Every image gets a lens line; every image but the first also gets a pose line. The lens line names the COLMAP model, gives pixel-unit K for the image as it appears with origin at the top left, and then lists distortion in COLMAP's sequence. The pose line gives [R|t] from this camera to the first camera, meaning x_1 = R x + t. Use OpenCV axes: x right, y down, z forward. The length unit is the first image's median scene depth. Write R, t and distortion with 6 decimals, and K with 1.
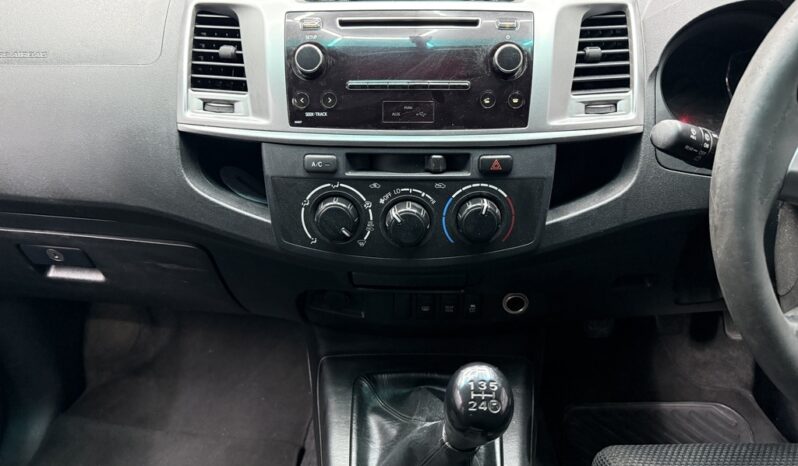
lens RADIAL K [[548.8, 0, 409.6], [0, 548.8, 232.1], [0, 0, 1]] dist [0.010806, -0.001422]
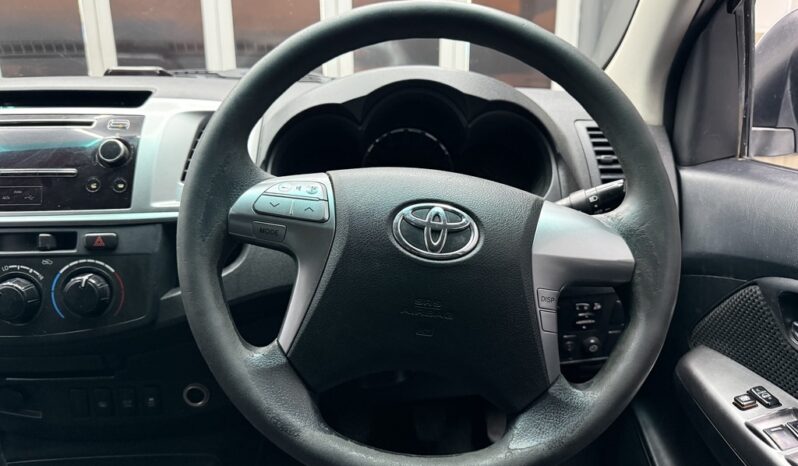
lens RADIAL K [[548.8, 0, 409.6], [0, 548.8, 232.1], [0, 0, 1]] dist [0.010806, -0.001422]
pose [[0.998774, -0.017145, 0.046432, 0.710595], [0.029790, 0.957379, -0.287296, 0.189409], [-0.039527, 0.288327, 0.956716, -0.077385]]
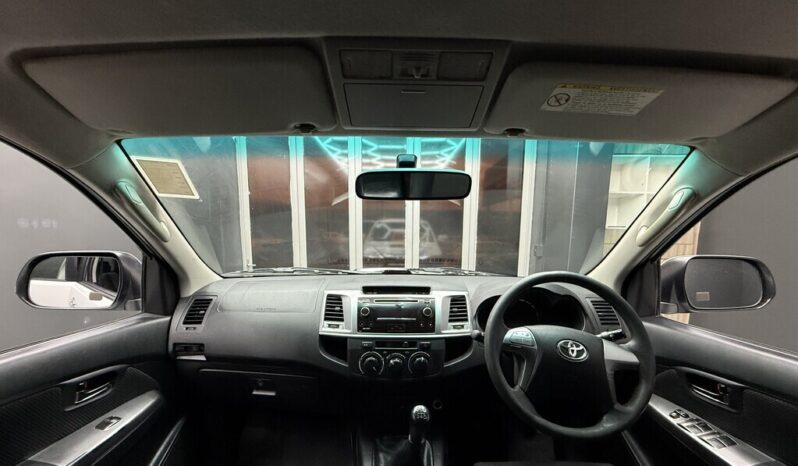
lens RADIAL K [[317.0, 0, 387.5], [0, 317.0, 275.0], [0, 0, 1]] dist [0.001298, 0.000087]
pose [[0.999951, 0.005759, -0.008055, -0.038996], [-0.008547, 0.912742, -0.408448, 0.236661], [0.005000, 0.408497, 0.912746, -0.747920]]
